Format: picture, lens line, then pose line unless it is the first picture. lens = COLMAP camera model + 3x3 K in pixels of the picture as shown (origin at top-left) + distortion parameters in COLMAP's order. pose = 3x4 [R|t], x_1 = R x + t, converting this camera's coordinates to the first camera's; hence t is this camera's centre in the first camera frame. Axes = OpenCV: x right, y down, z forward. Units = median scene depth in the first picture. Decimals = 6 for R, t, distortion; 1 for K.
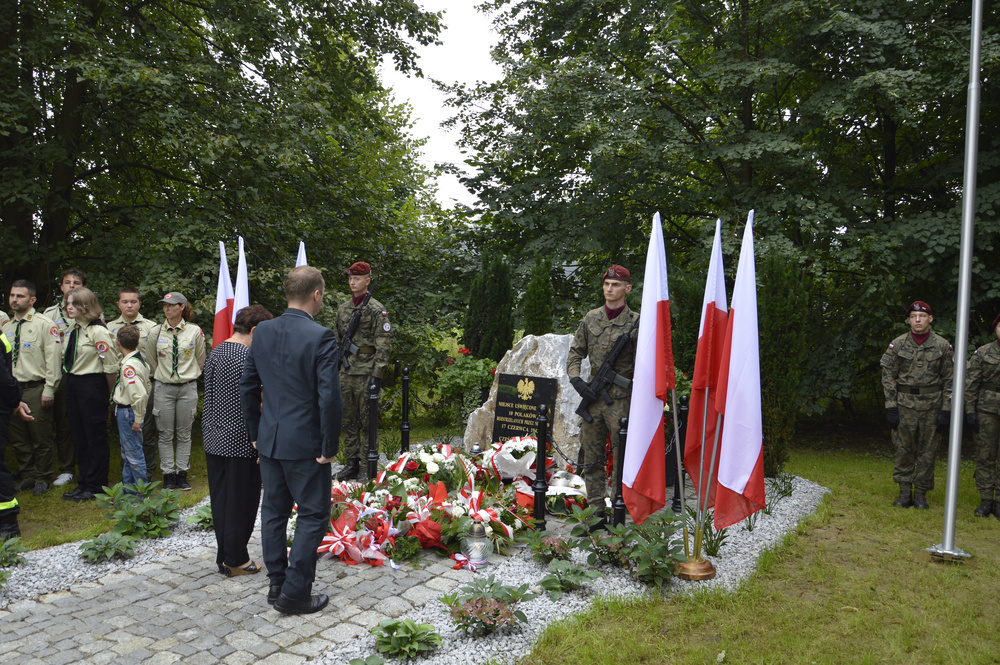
lens RADIAL K [[712.4, 0, 496.1], [0, 712.4, 337.9], [0, 0, 1]] dist [-0.035256, 0.000031]
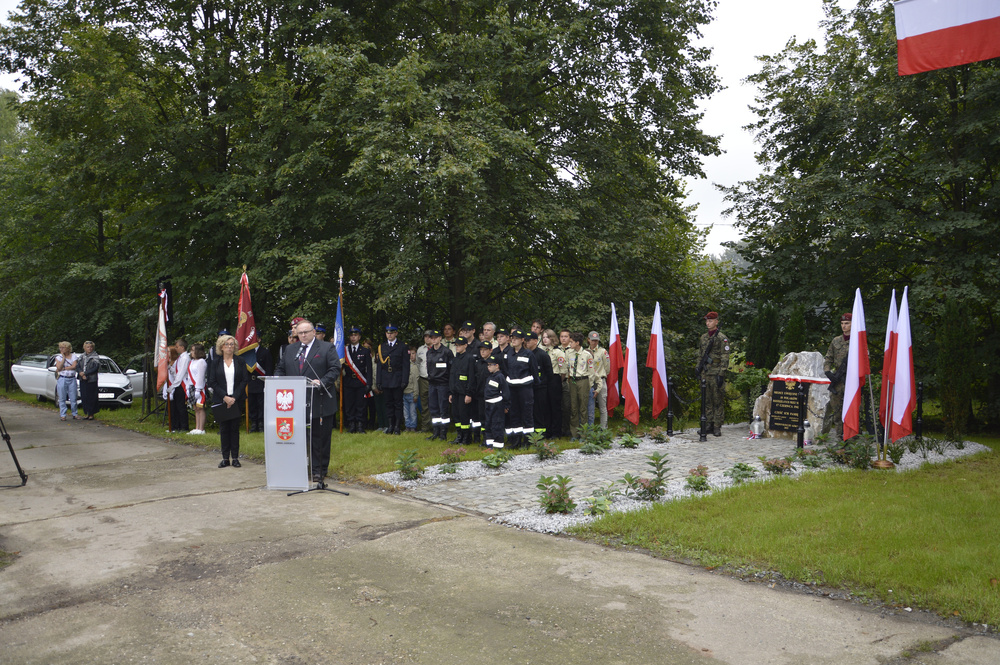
lens RADIAL K [[781.5, 0, 499.9], [0, 781.5, 338.4], [0, 0, 1]] dist [-0.048542, 0.012267]
pose [[0.955786, -0.017199, -0.293561, -0.076549], [0.002407, 0.998712, -0.050675, 0.055833], [0.294054, 0.047728, 0.954596, -1.002962]]
